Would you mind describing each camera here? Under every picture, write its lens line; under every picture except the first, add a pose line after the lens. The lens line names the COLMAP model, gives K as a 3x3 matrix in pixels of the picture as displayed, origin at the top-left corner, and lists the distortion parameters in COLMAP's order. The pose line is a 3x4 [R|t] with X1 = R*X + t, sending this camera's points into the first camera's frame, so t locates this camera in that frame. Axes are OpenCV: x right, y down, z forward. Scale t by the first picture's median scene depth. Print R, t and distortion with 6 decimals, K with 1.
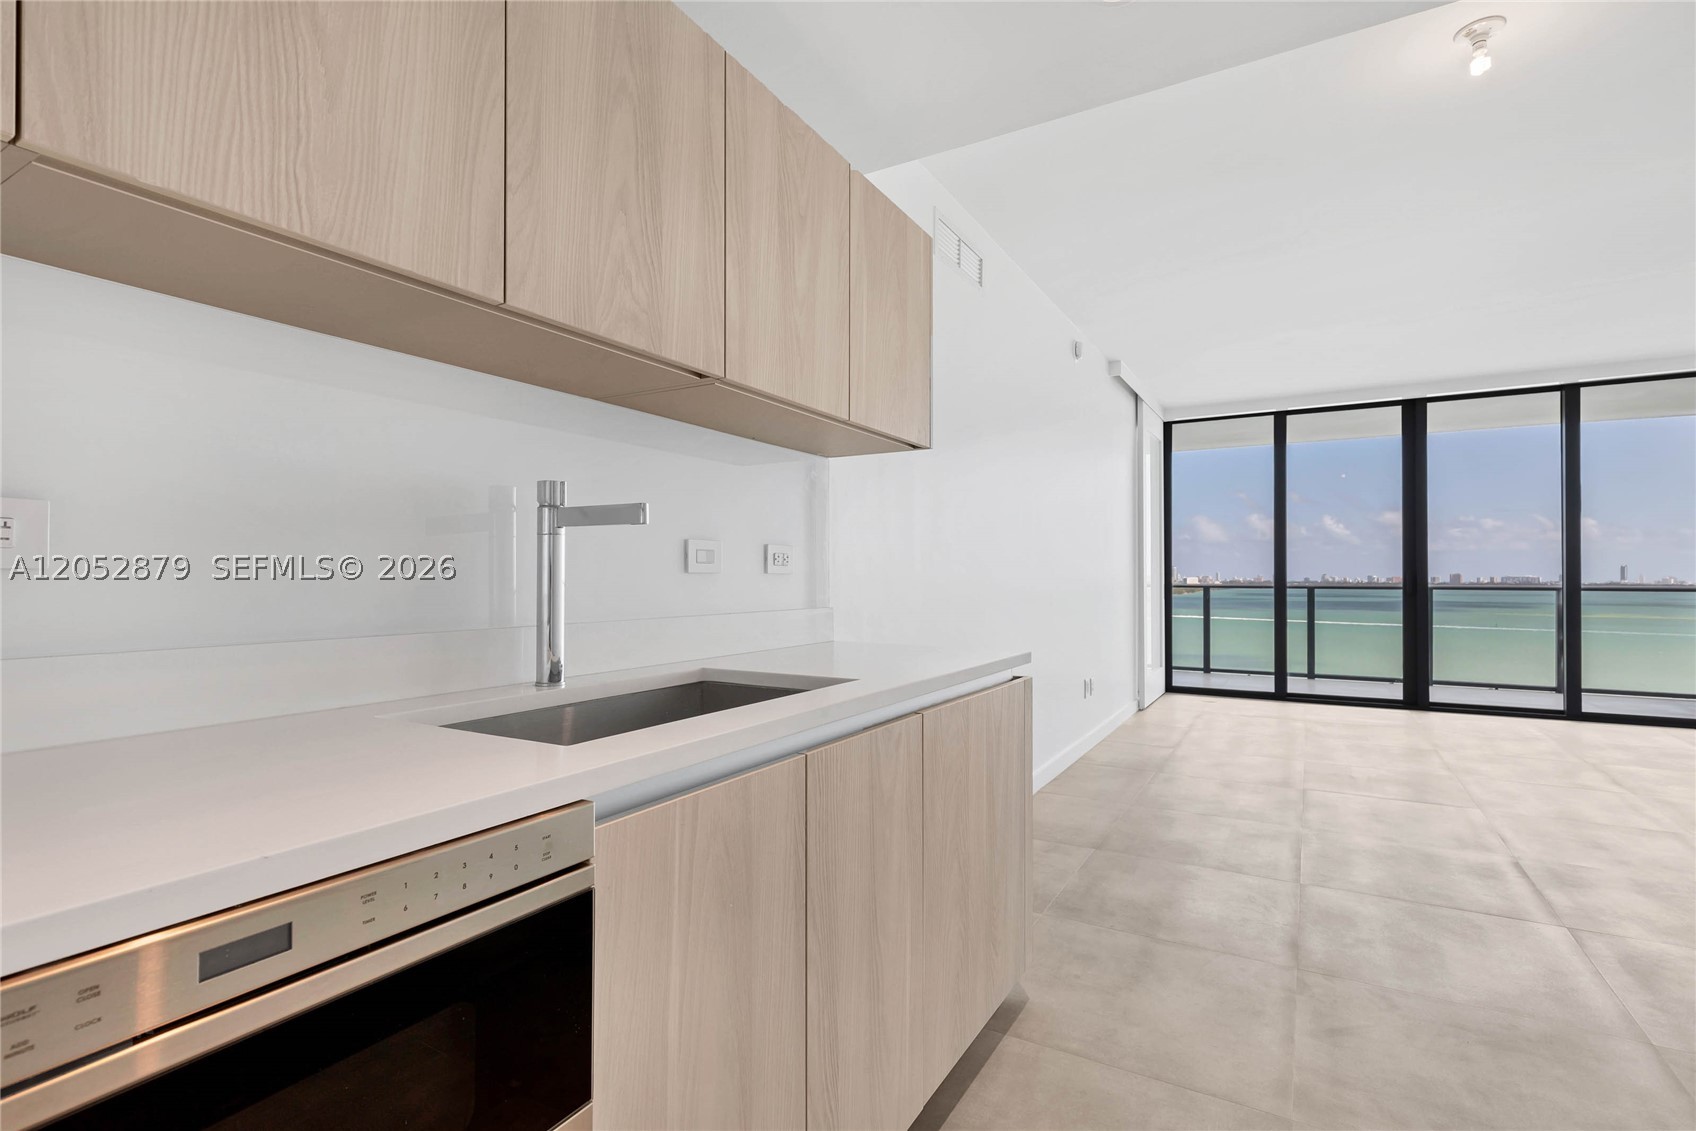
lens RADIAL K [[783.7, 0, 831.4], [0, 783.7, 570.5], [0, 0, 1]] dist [0.004968, -0.000741]
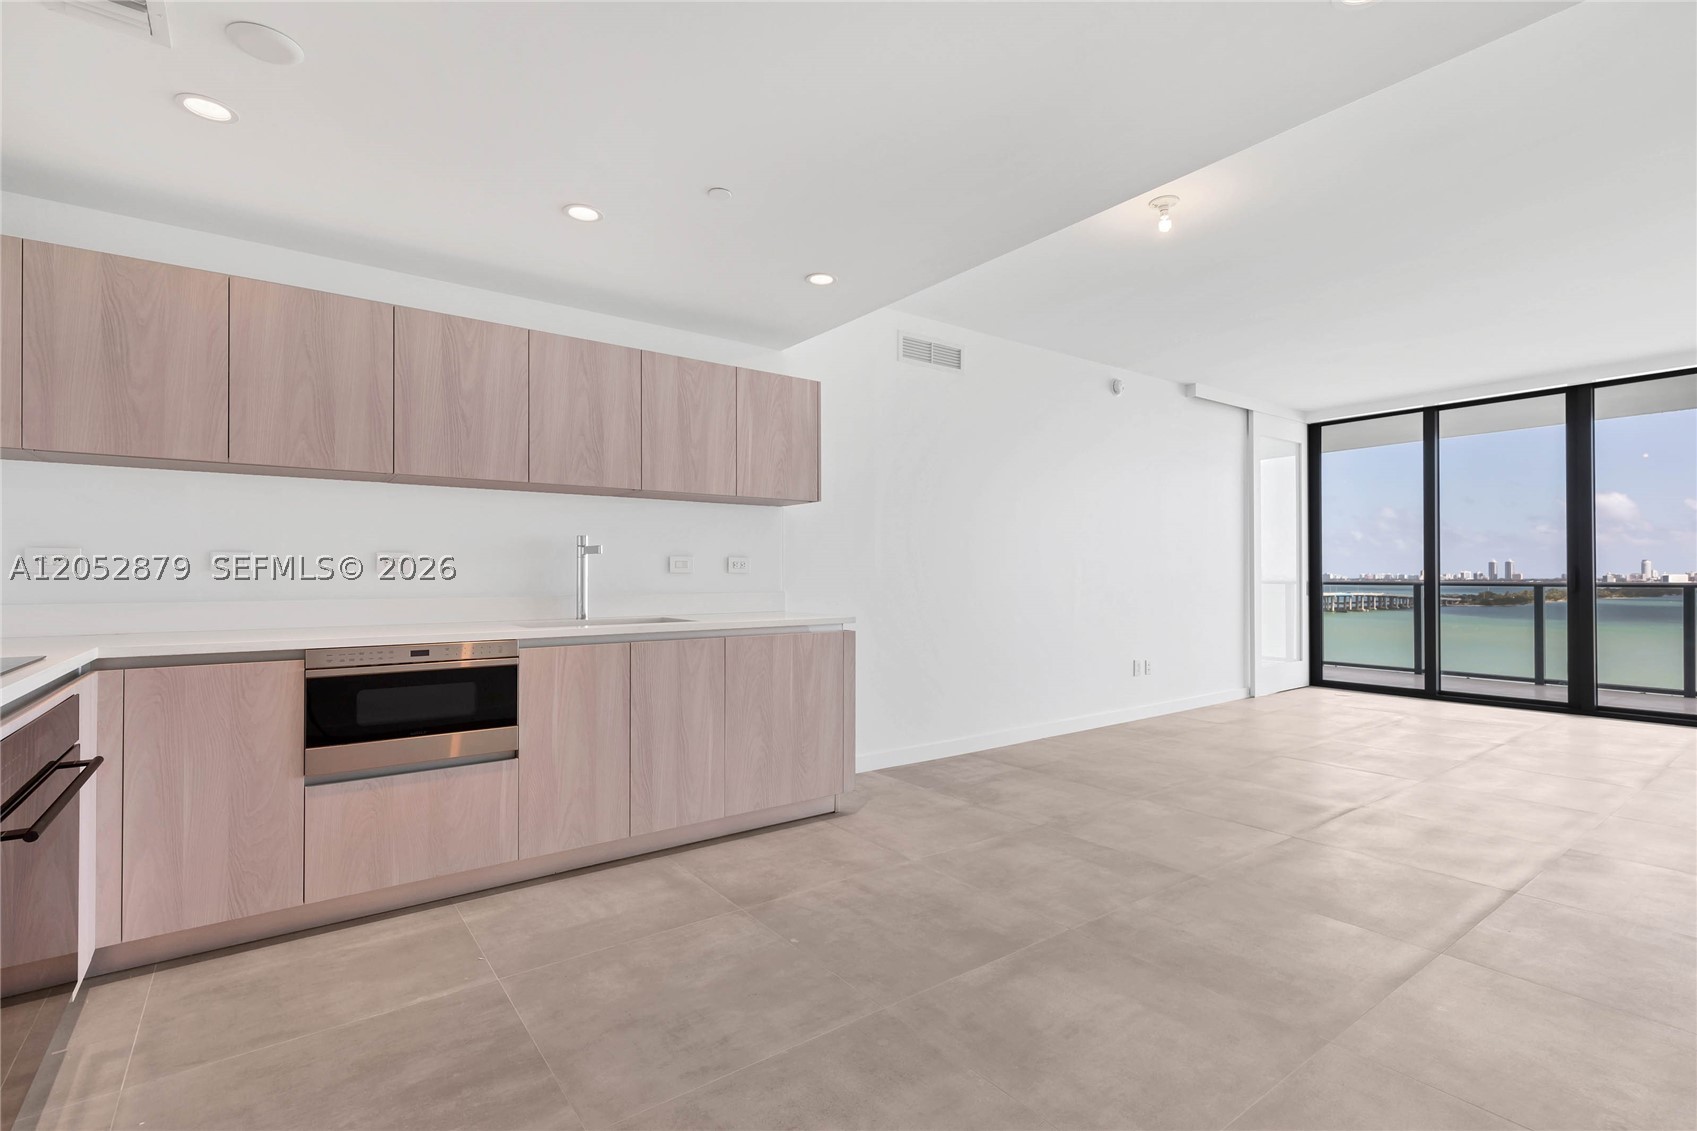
lens RADIAL K [[784.2, 0, 861.5], [0, 784.2, 575.4], [0, 0, 1]] dist [0.004968, -0.000741]
pose [[0.919787, 0.001256, -0.392416, 0.469774], [0.003111, 0.999940, 0.010490, -0.004254], [0.392406, -0.010869, 0.919728, -0.303957]]
